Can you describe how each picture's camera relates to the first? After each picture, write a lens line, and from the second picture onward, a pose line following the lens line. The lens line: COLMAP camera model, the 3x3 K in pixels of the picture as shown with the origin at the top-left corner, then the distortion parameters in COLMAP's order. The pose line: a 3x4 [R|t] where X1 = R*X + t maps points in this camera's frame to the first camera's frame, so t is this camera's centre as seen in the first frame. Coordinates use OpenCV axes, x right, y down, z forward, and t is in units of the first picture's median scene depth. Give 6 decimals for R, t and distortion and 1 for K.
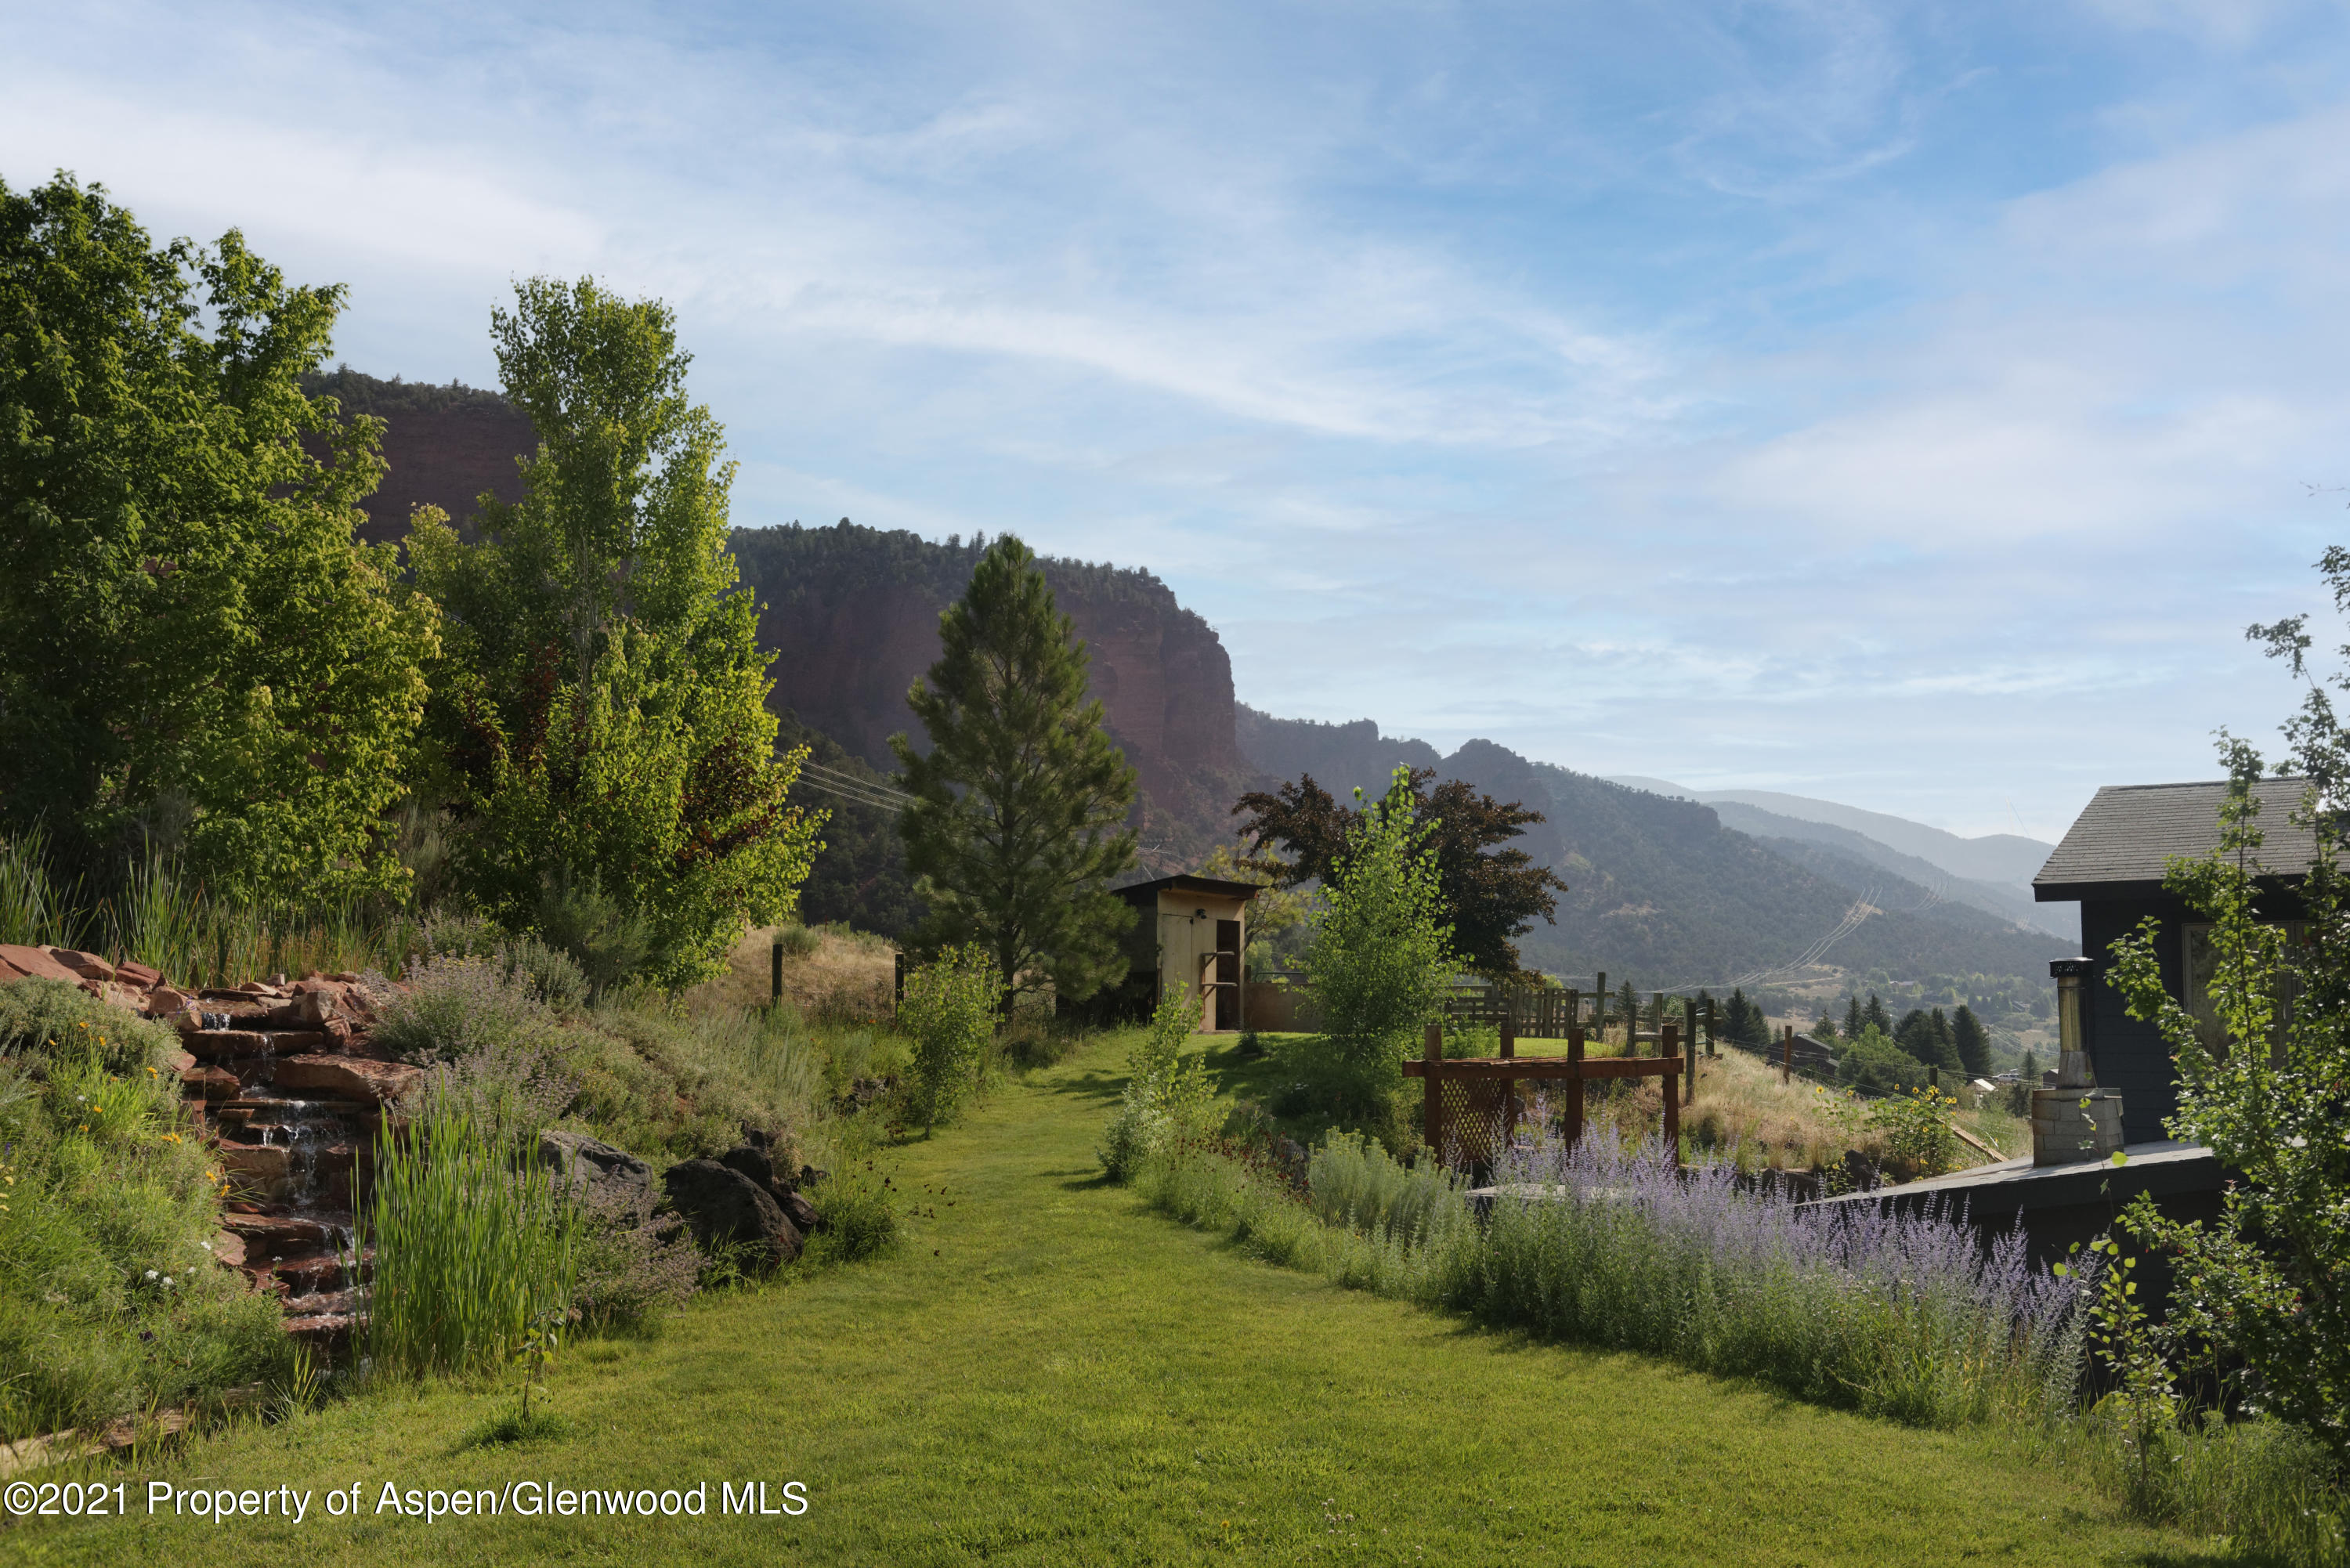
lens RADIAL K [[1981.8, 0, 1178.4], [0, 1981.8, 797.7], [0, 0, 1]] dist [0.015473, 0.003350]
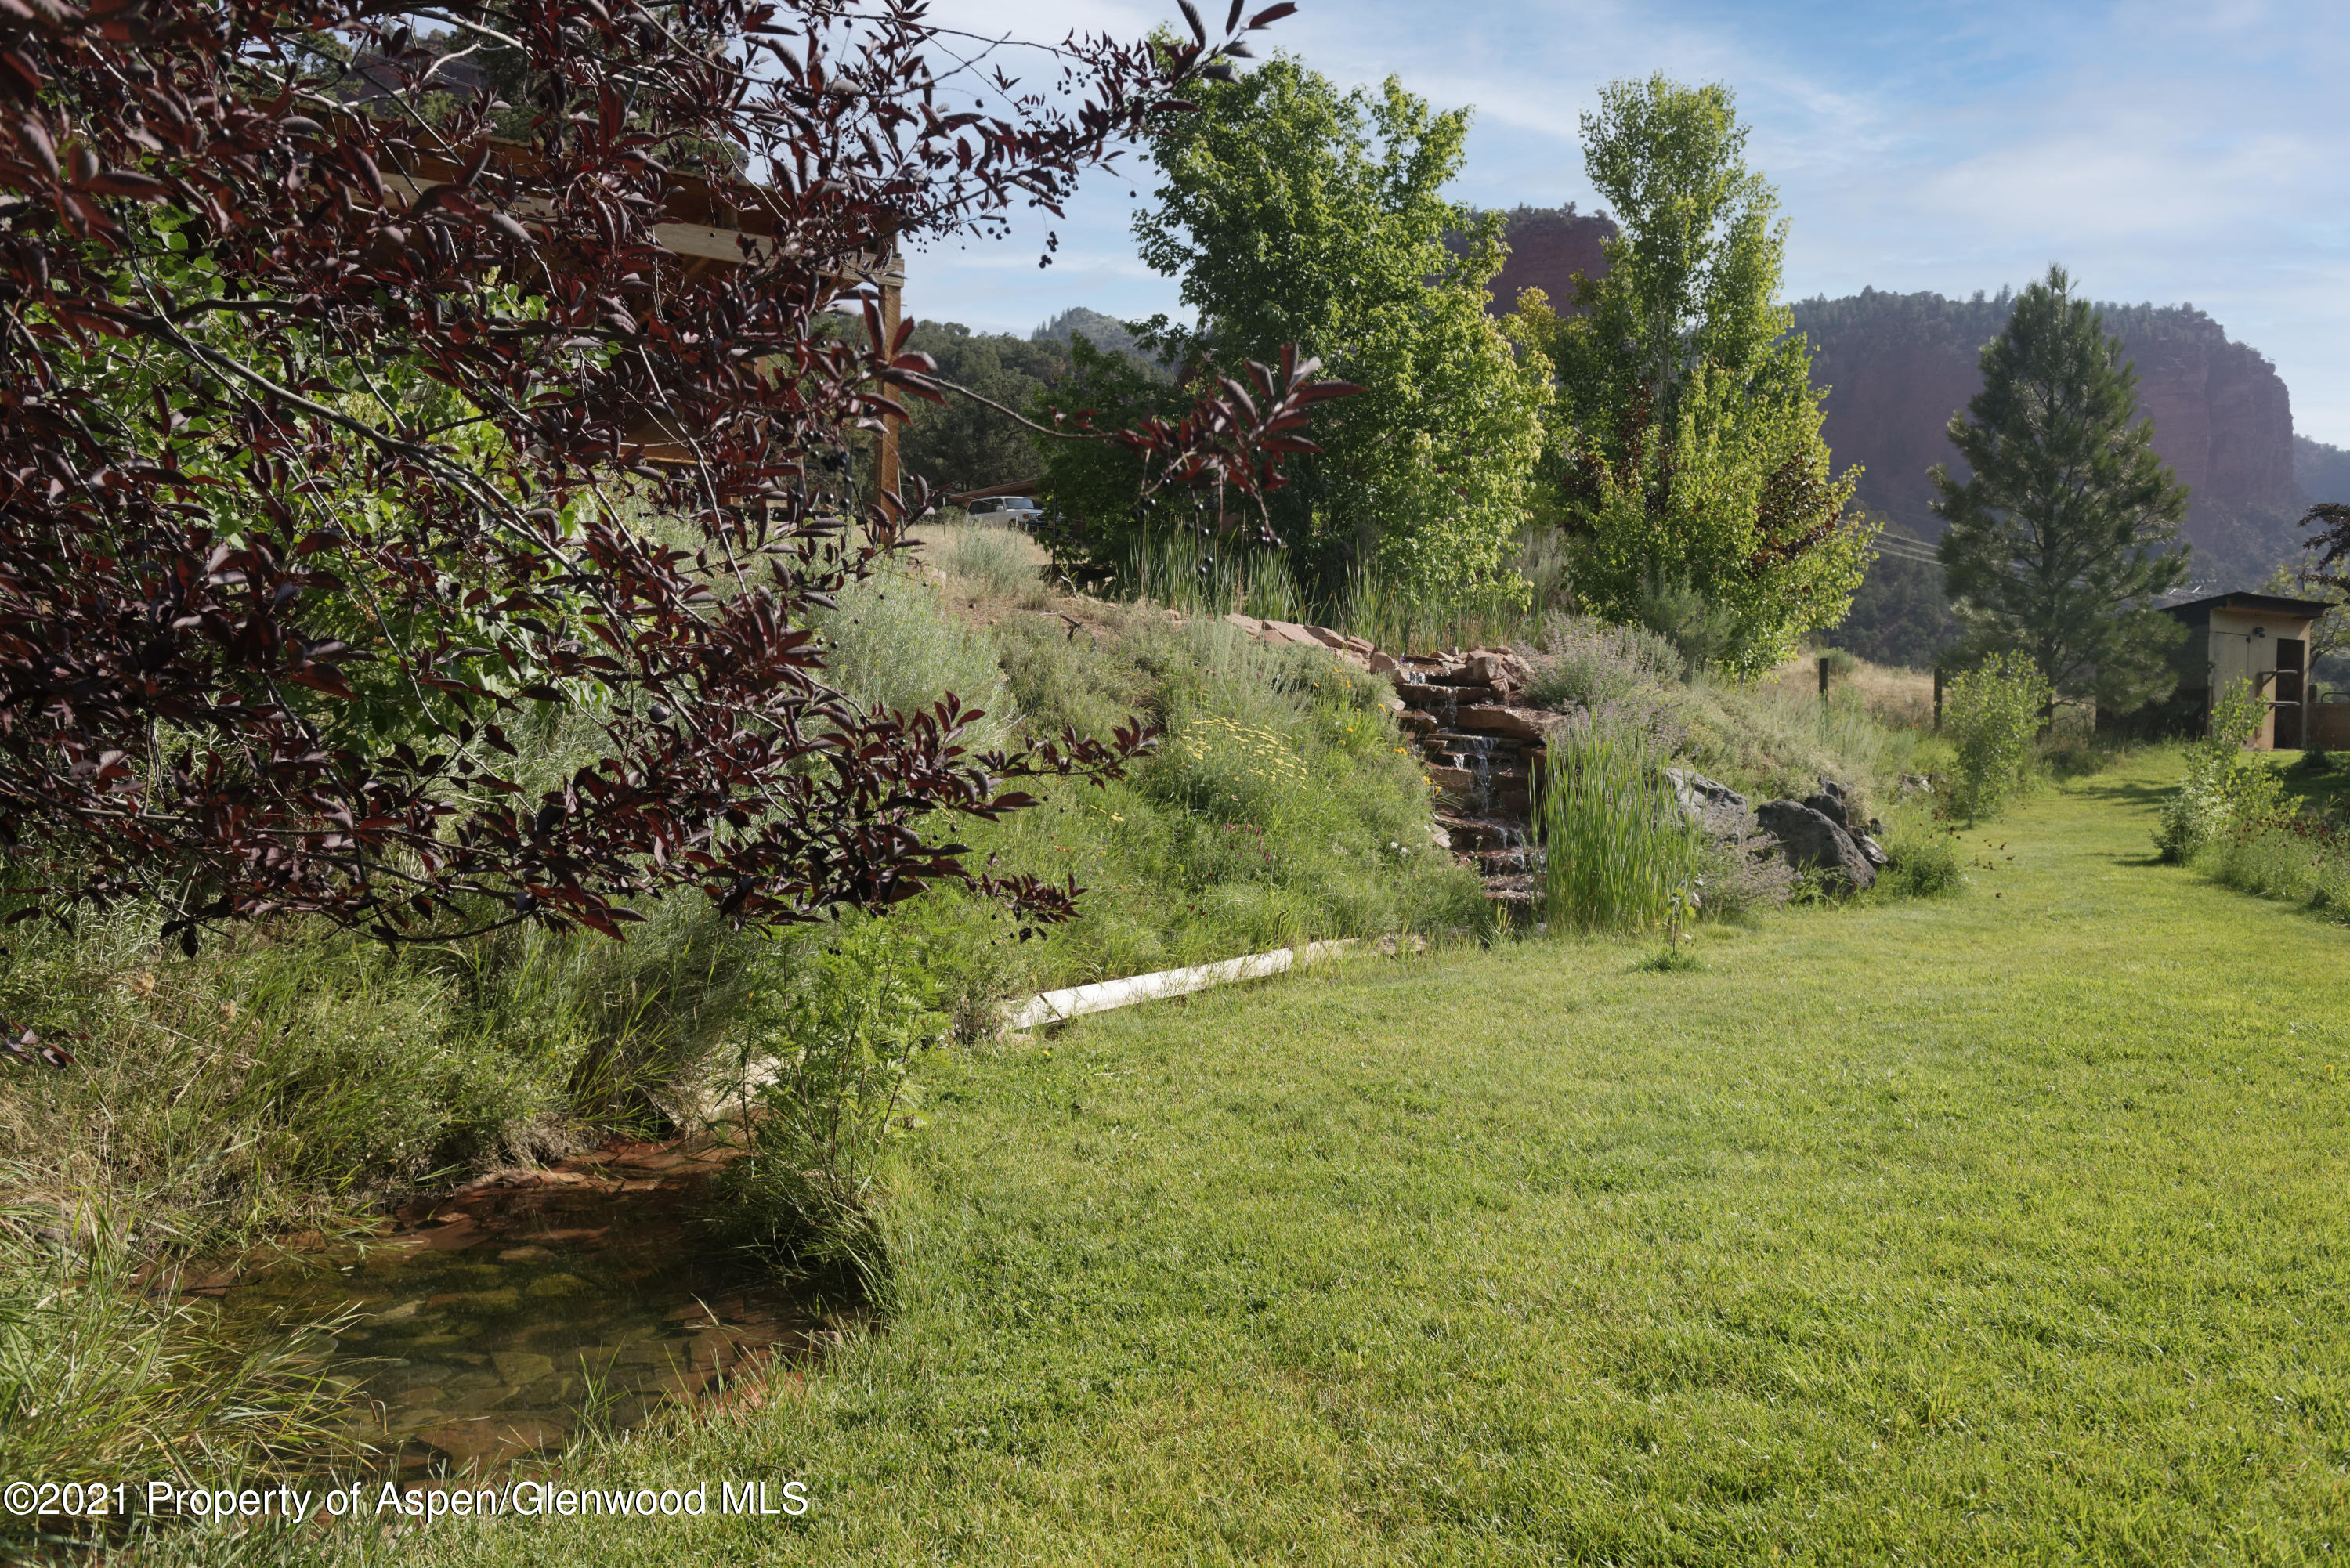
lens RADIAL K [[1730.1, 0, 1252.6], [0, 1730.1, 725.6], [0, 0, 1]] dist [0.007311, 0.010281]
pose [[0.872420, 0.015003, -0.488527, -0.009898], [0.034922, 0.995061, 0.092924, 0.022434], [0.487508, -0.098129, 0.867586, -0.038406]]
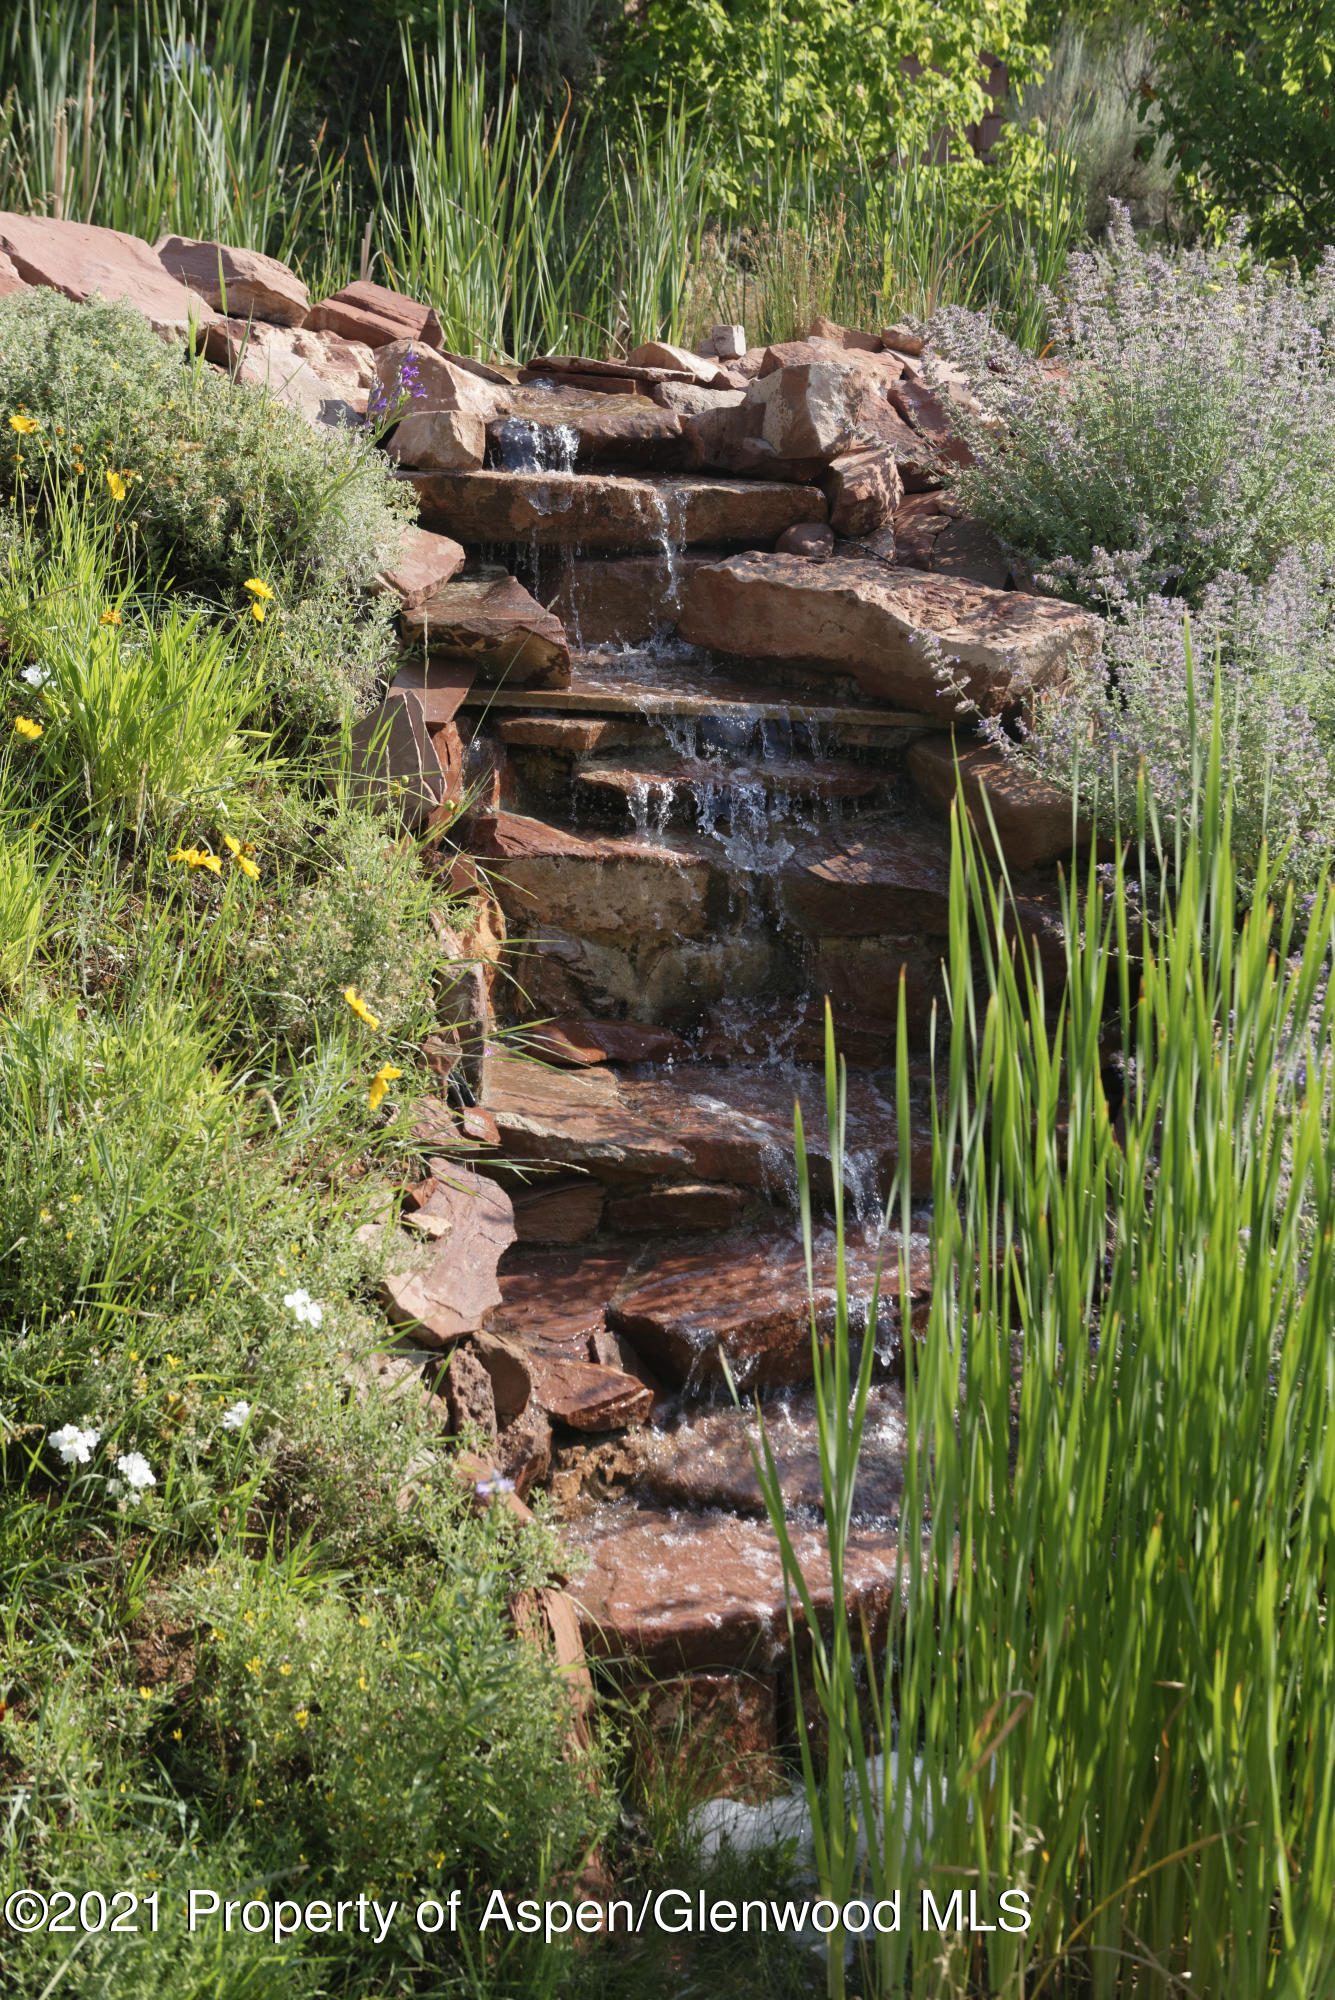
lens RADIAL K [[2898.7, 0, 666.6], [0, 2898.7, 1005.6], [0, 0, 1]] dist [0.030540, 0.000000]
pose [[0.877375, 0.112071, -0.466533, -0.148569], [0.021936, 0.961953, 0.272334, 0.047040], [0.479303, -0.249173, 0.841535, 0.382688]]
